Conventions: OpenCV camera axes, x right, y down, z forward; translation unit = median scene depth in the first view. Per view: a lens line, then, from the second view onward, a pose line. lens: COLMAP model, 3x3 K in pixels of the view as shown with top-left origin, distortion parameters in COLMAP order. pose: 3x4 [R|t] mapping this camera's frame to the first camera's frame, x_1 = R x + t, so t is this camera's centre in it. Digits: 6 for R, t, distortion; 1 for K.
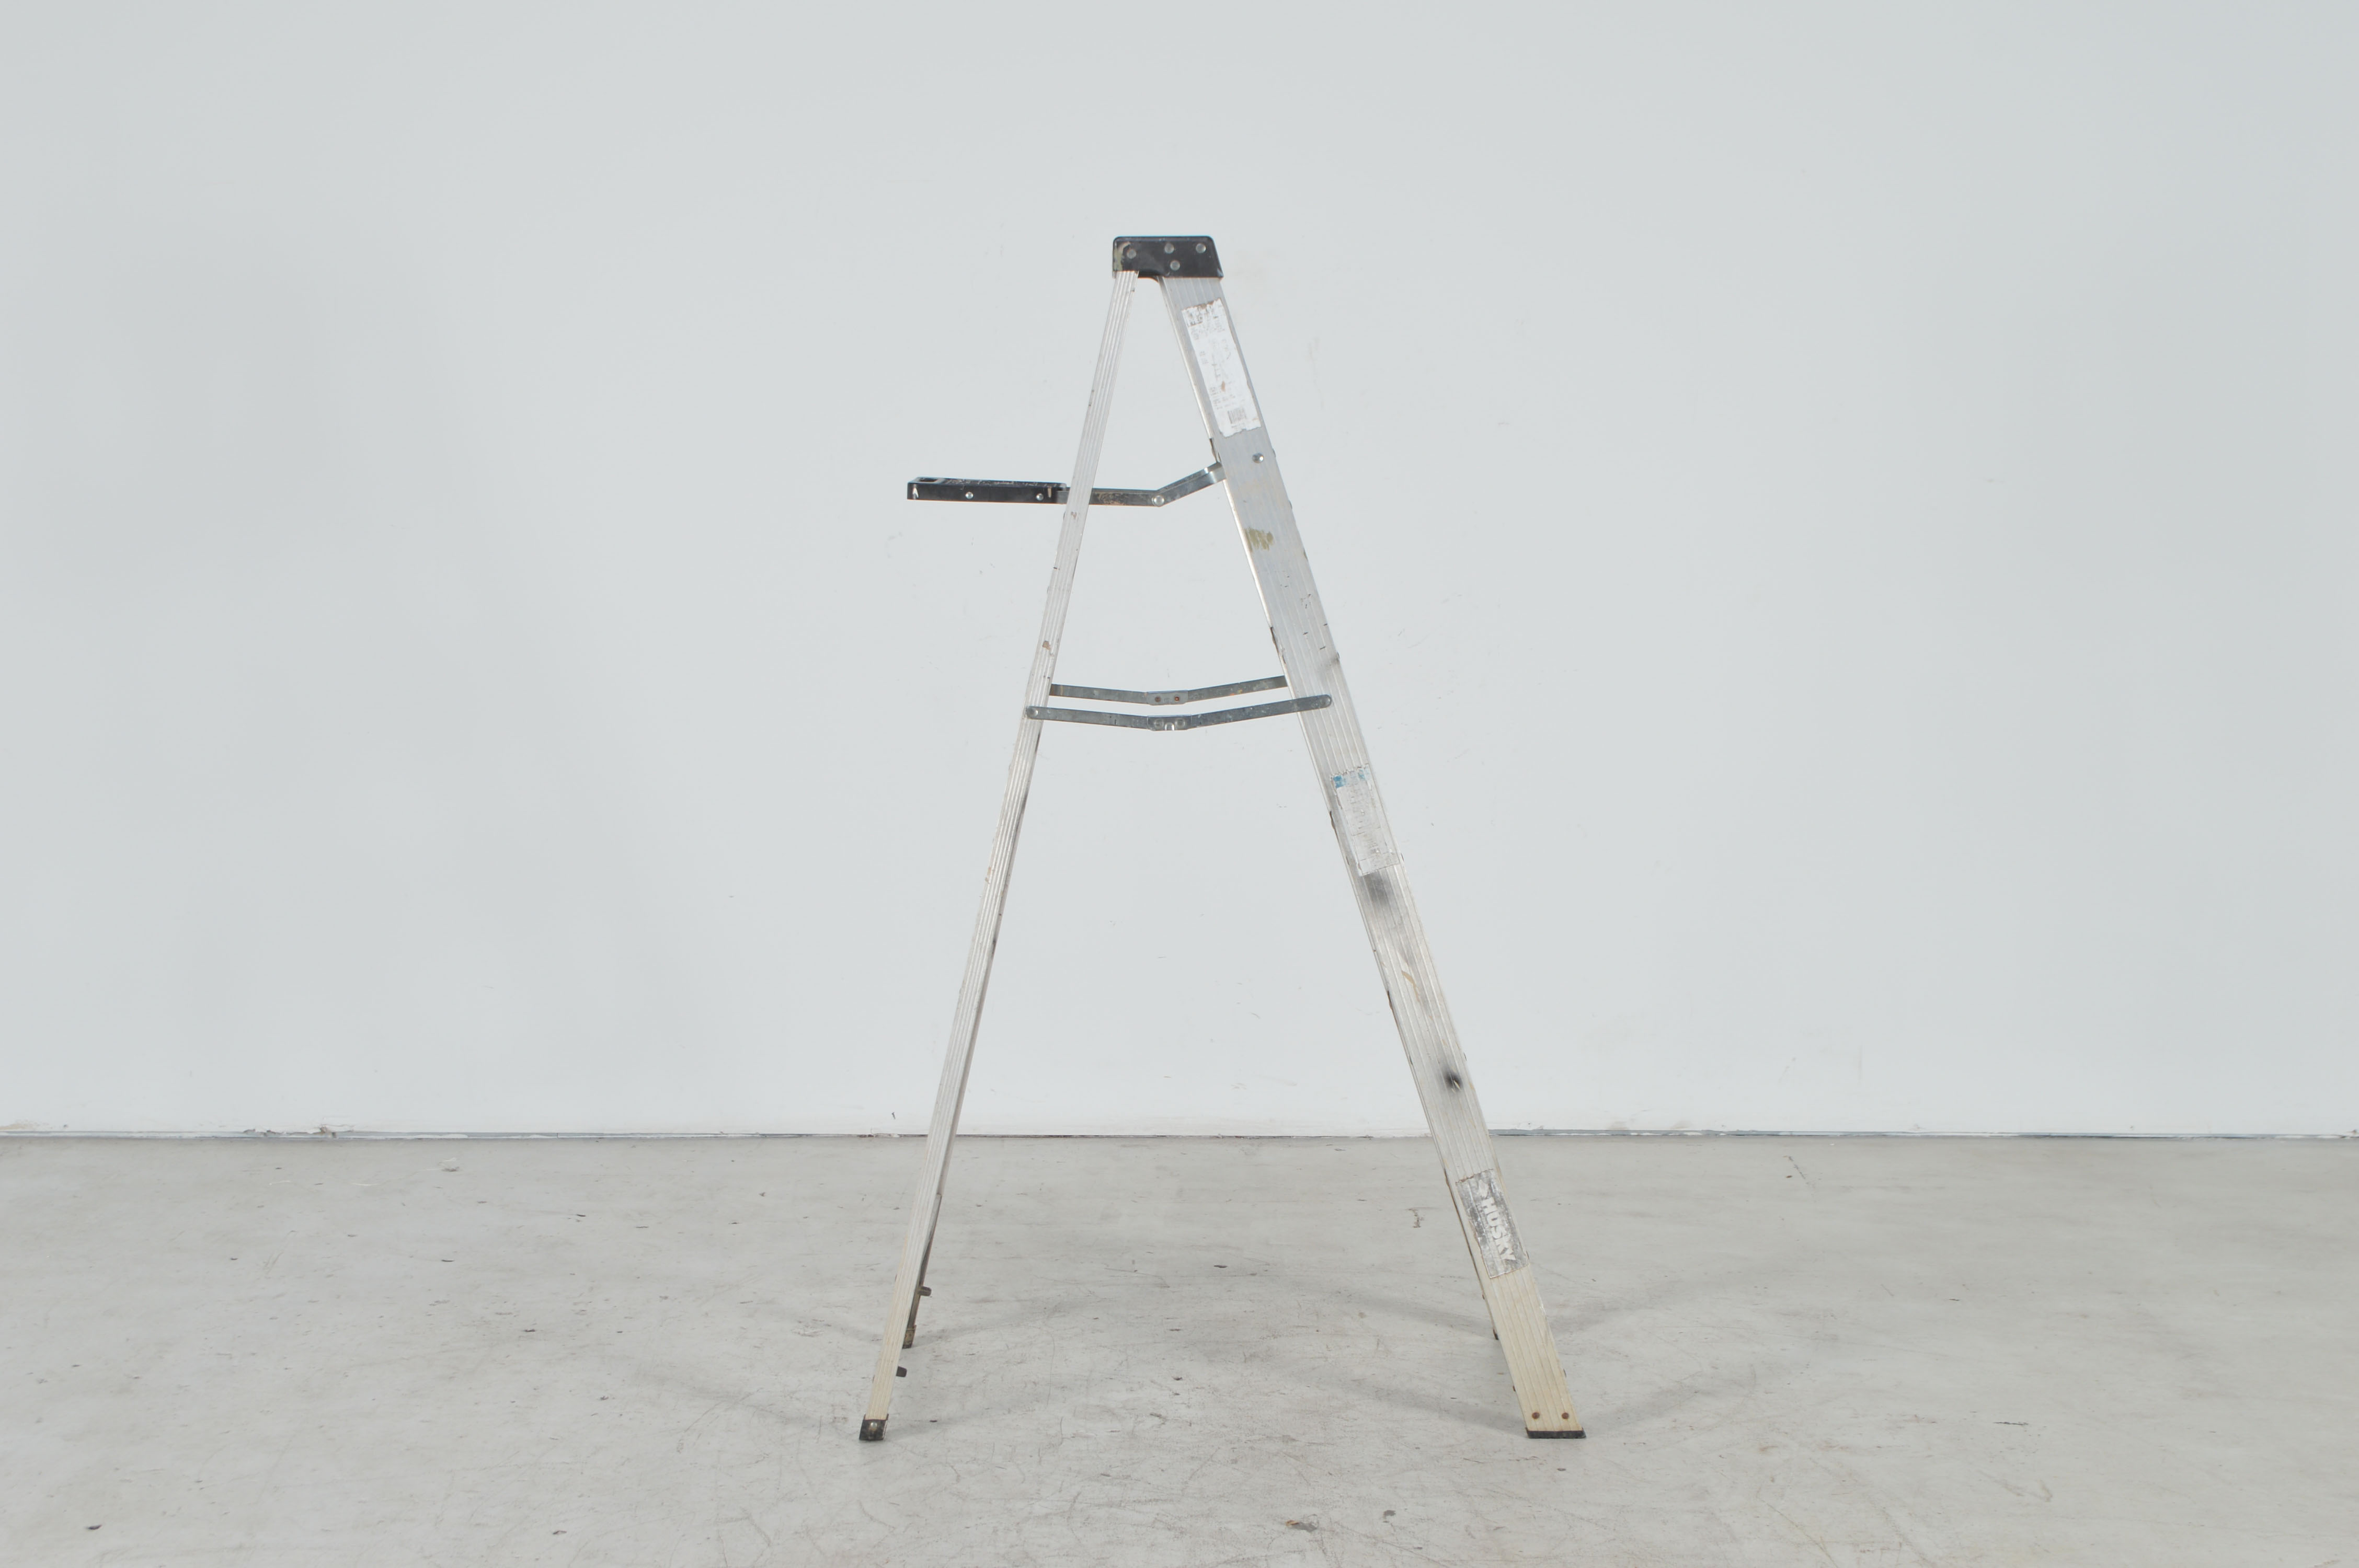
lens RADIAL K [[3444.9, 0, 1170.9], [0, 3444.9, 786.6], [0, 0, 1]] dist [-0.005341, -0.021976]
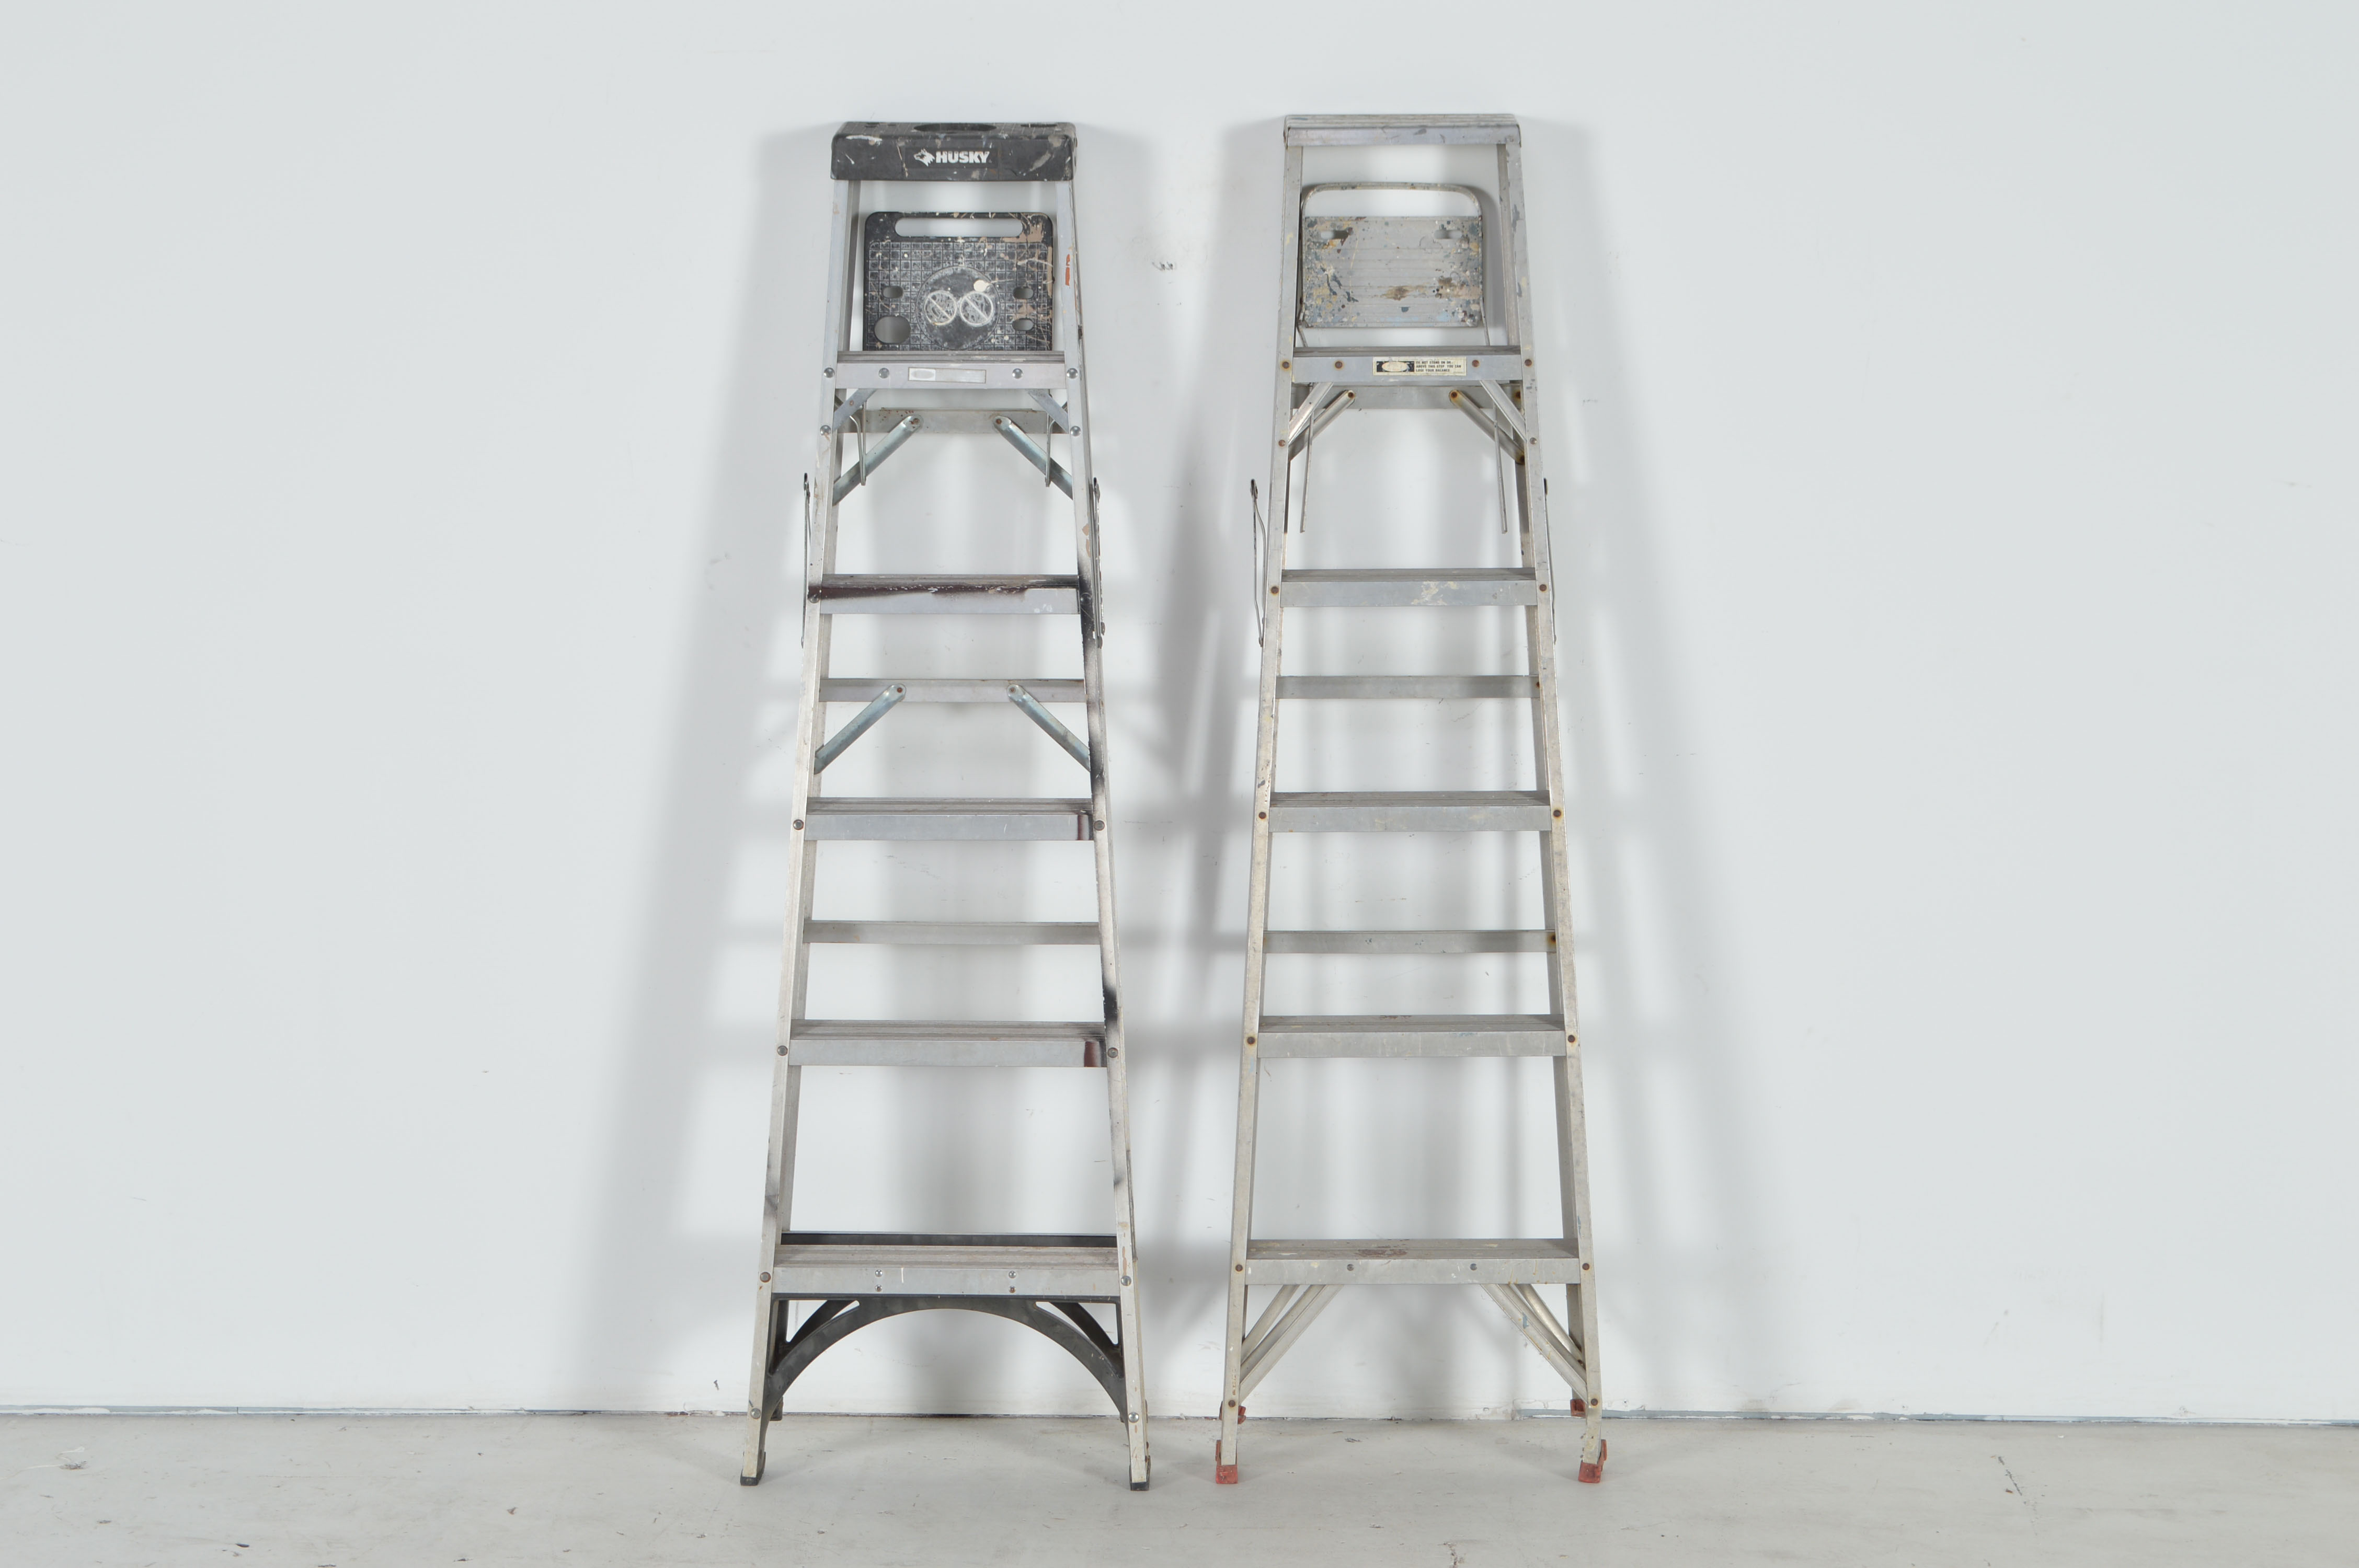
lens RADIAL K [[4221.1, 0, 1179.5], [0, 4221.1, 784.0], [0, 0, 1]] dist [0.013253, 0.042792]
pose [[0.999906, 0.003860, -0.013140, 0.030142], [-0.004073, 0.999861, -0.016184, -0.016210], [0.013076, 0.016236, 0.999783, 0.173826]]
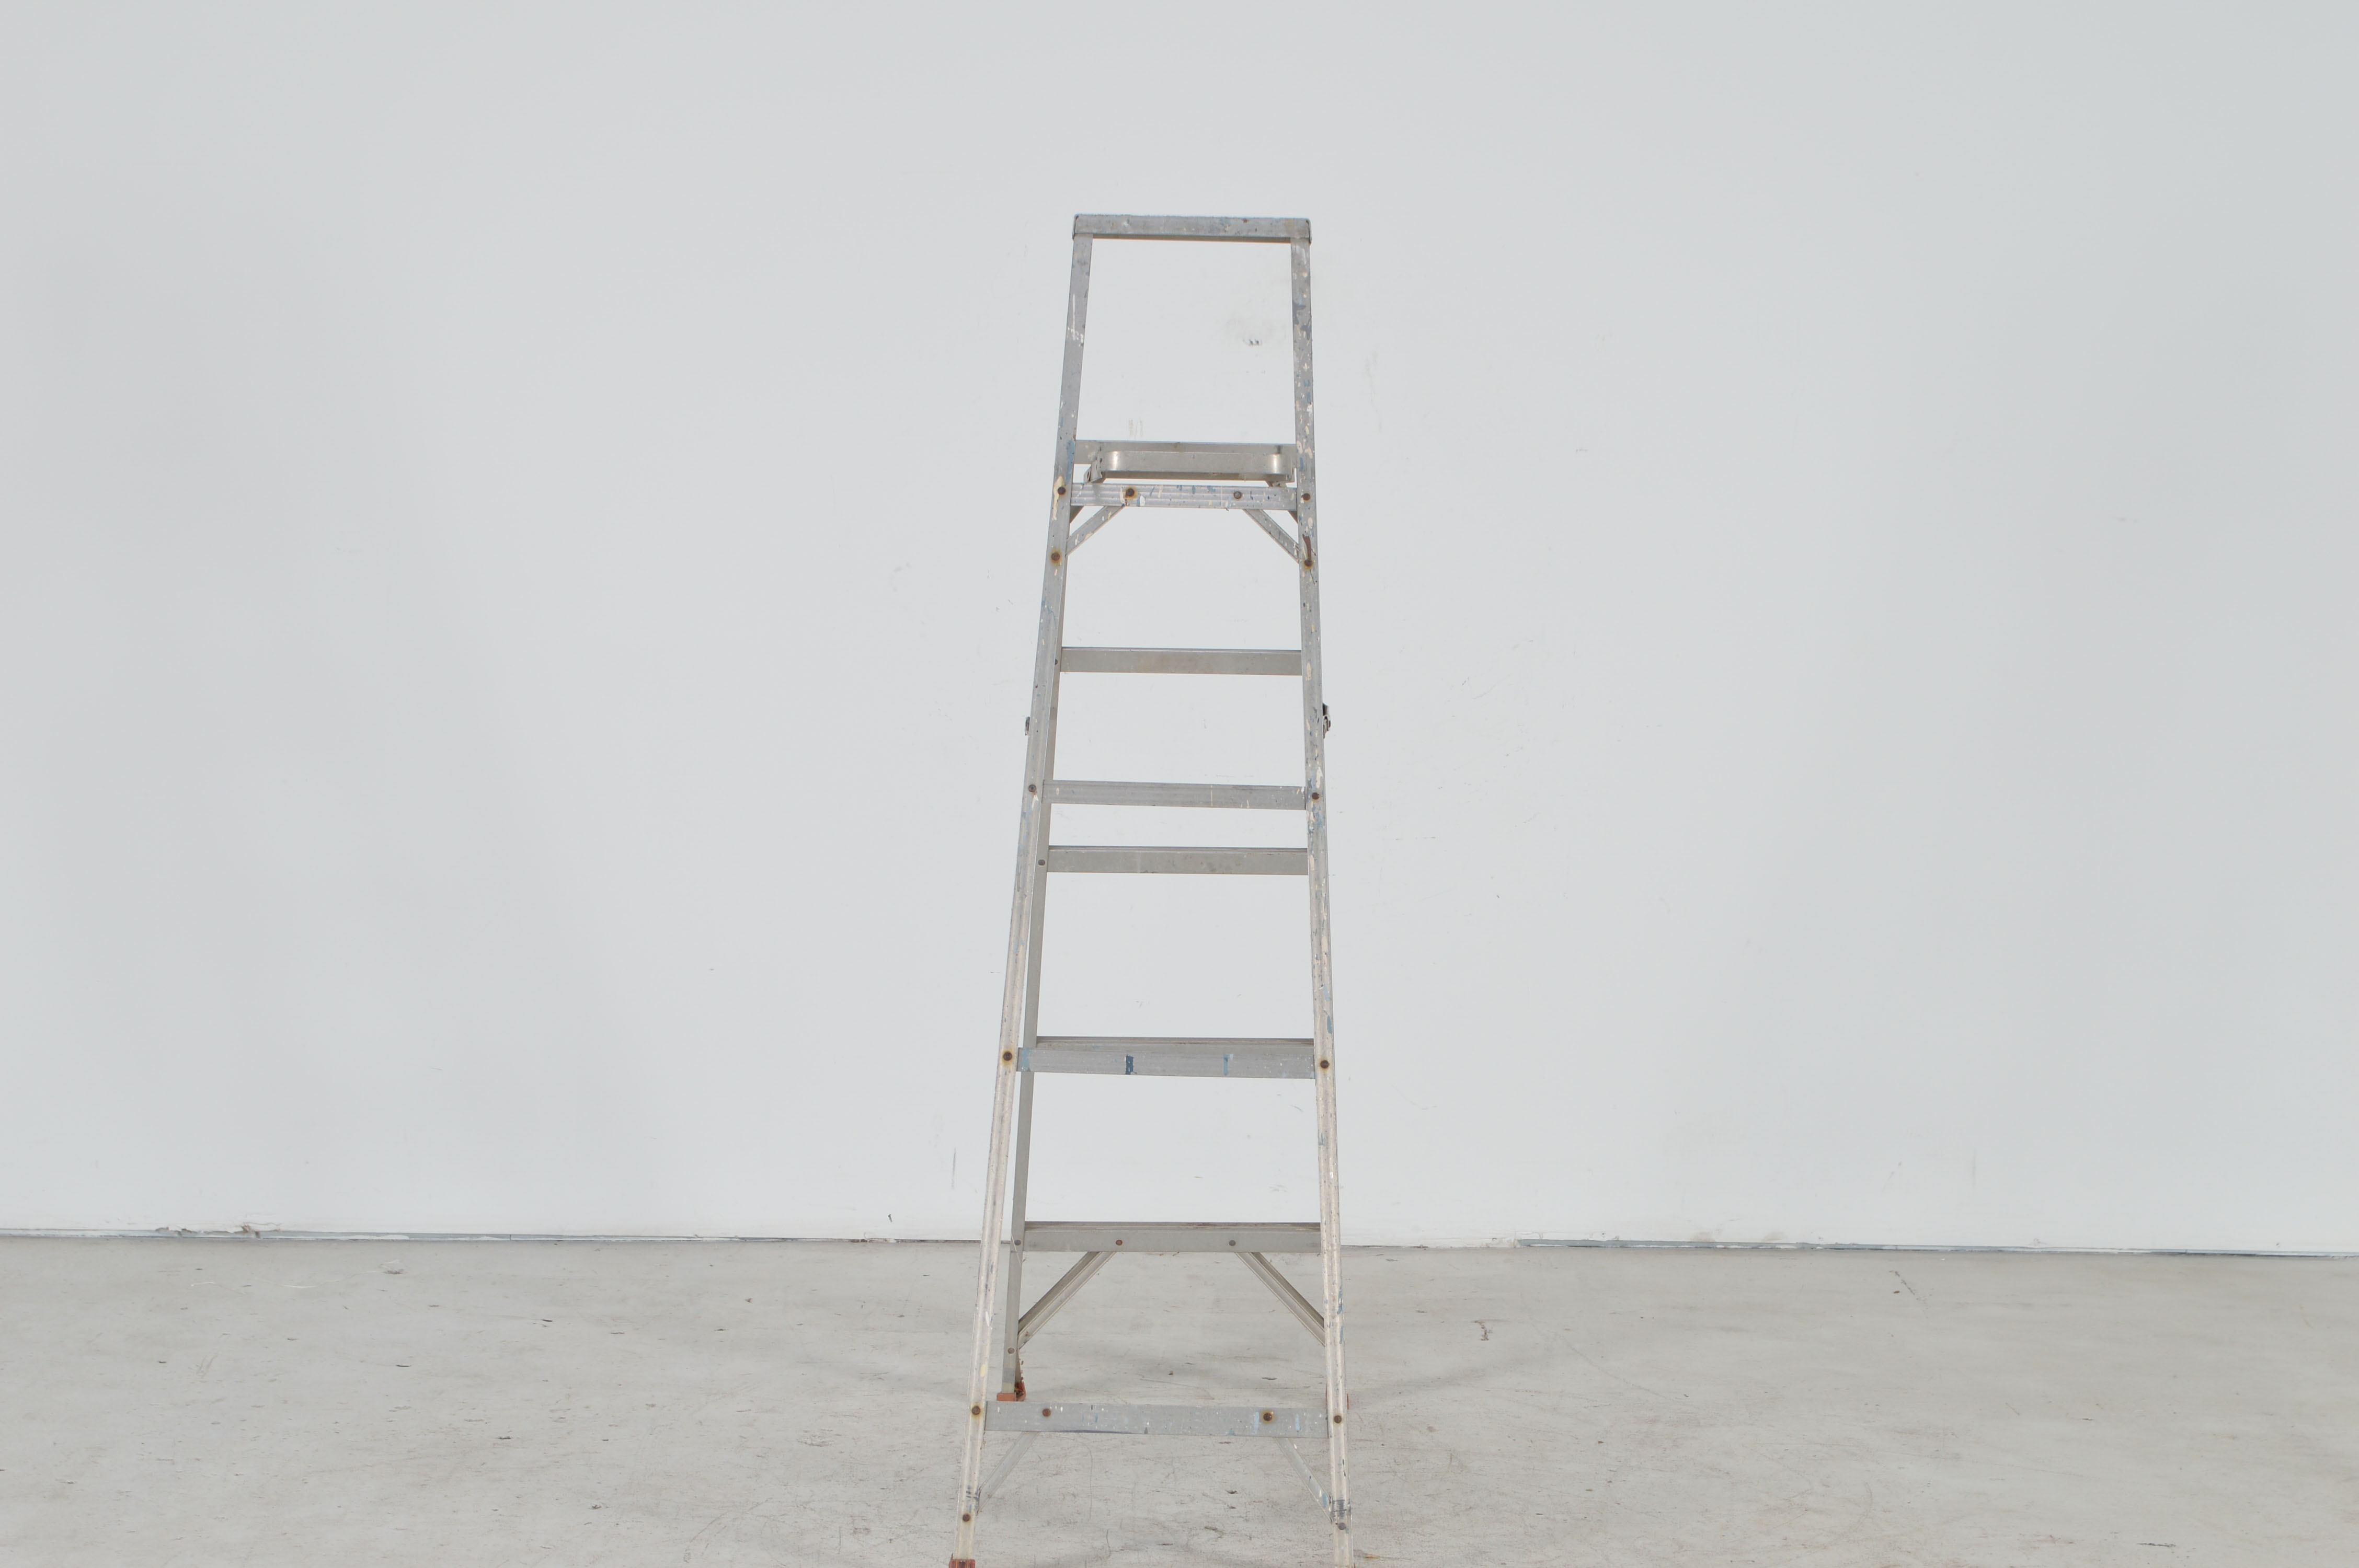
lens RADIAL K [[4026.2, 0, 1179.5], [0, 4026.2, 784.0], [0, 0, 1]] dist [0.001967, 0.074678]
pose [[0.999858, 0.010576, 0.013112, -0.025348], [-0.010187, 0.999516, -0.029398, 0.016370], [-0.013417, 0.029260, 0.999482, -0.054242]]
